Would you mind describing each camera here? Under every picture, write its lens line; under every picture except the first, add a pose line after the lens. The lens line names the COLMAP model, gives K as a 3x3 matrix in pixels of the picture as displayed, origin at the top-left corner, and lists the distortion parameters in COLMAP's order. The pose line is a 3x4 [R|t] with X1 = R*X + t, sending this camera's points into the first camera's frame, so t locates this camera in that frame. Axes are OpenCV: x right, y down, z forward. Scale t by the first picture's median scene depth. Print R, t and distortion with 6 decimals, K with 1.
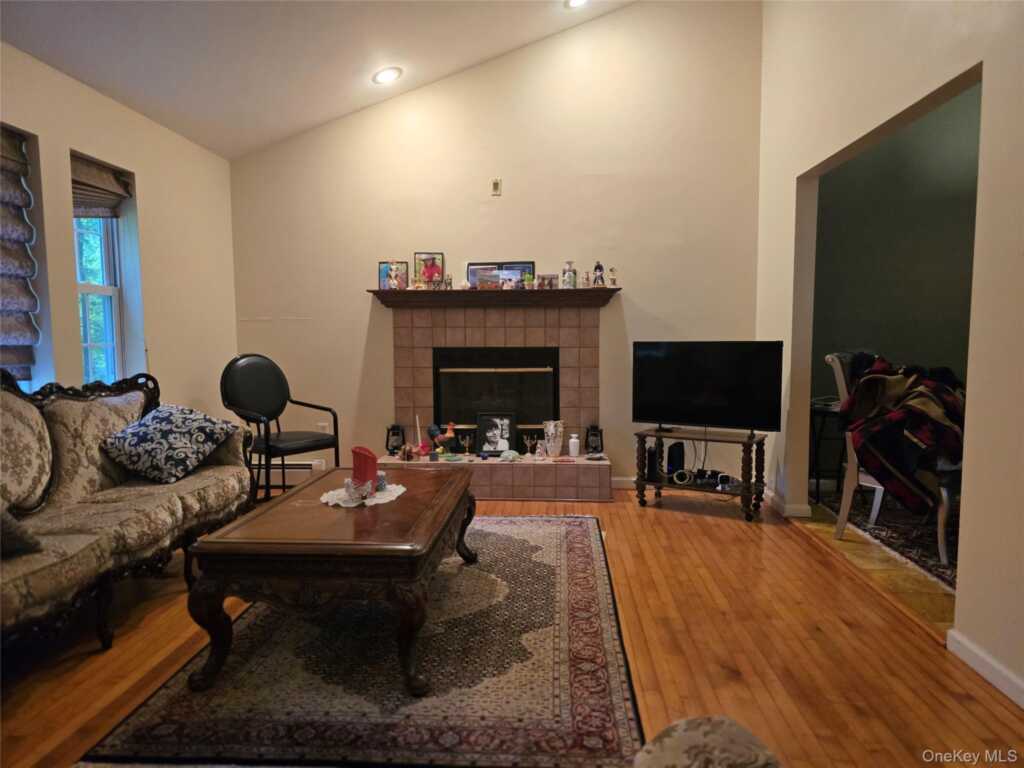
lens RADIAL K [[689.6, 0, 519.3], [0, 689.6, 385.7], [0, 0, 1]] dist [0.076290, -0.073026]
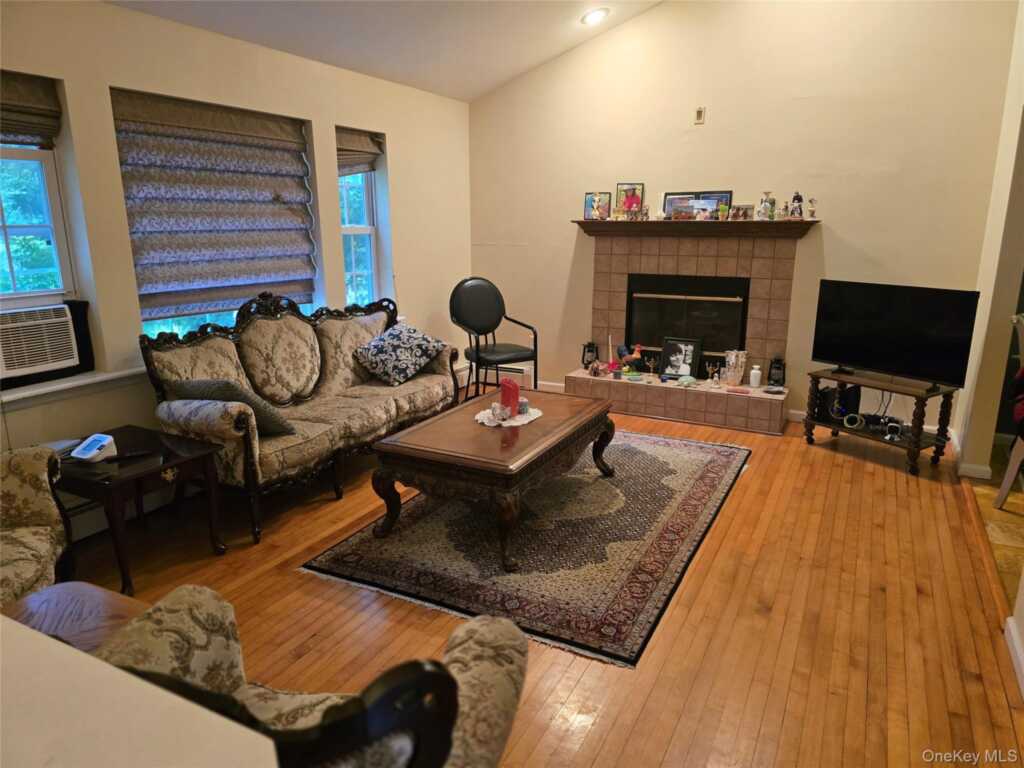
lens RADIAL K [[691.4, 0, 522.2], [0, 691.4, 381.3], [0, 0, 1]] dist [0.087250, -0.091444]
pose [[0.918866, 0.098104, -0.382180, 0.229417], [-0.035038, 0.985058, 0.168620, -0.099973], [0.393012, -0.141549, 0.908574, -0.118255]]
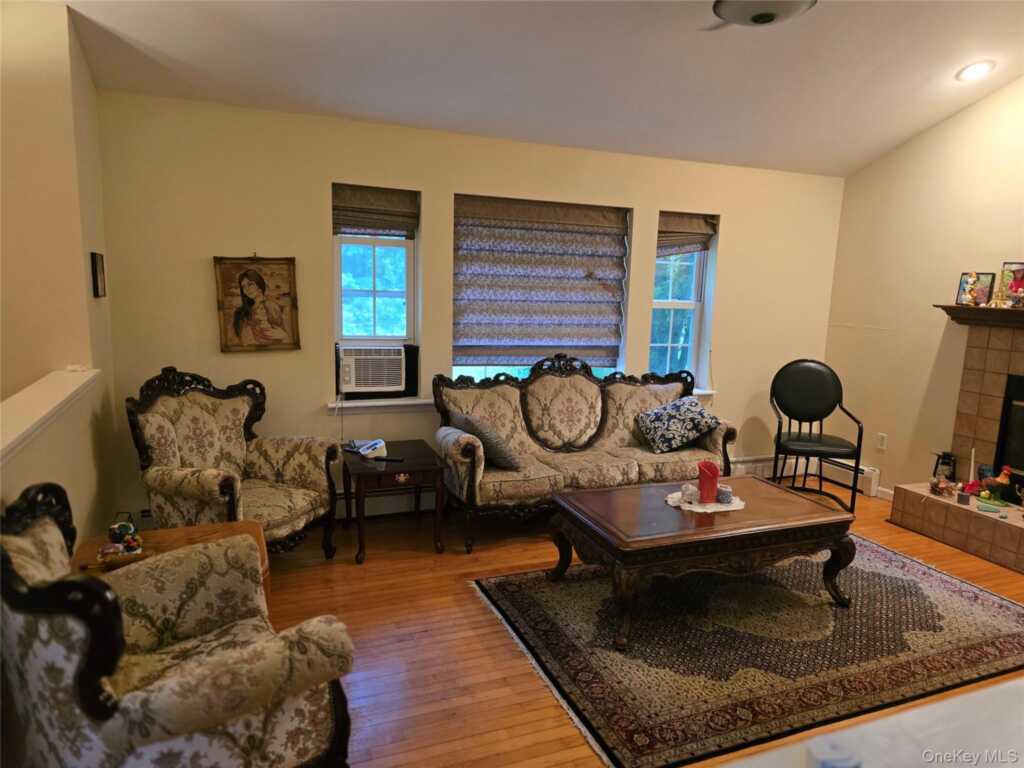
lens RADIAL K [[685.5, 0, 532.9], [0, 685.5, 388.6], [0, 0, 1]] dist [0.092948, -0.085411]
pose [[0.447508, 0.159673, -0.879910, 0.553496], [-0.100762, 0.986668, 0.127800, -0.133190], [0.888585, 0.031470, 0.457631, 0.133908]]
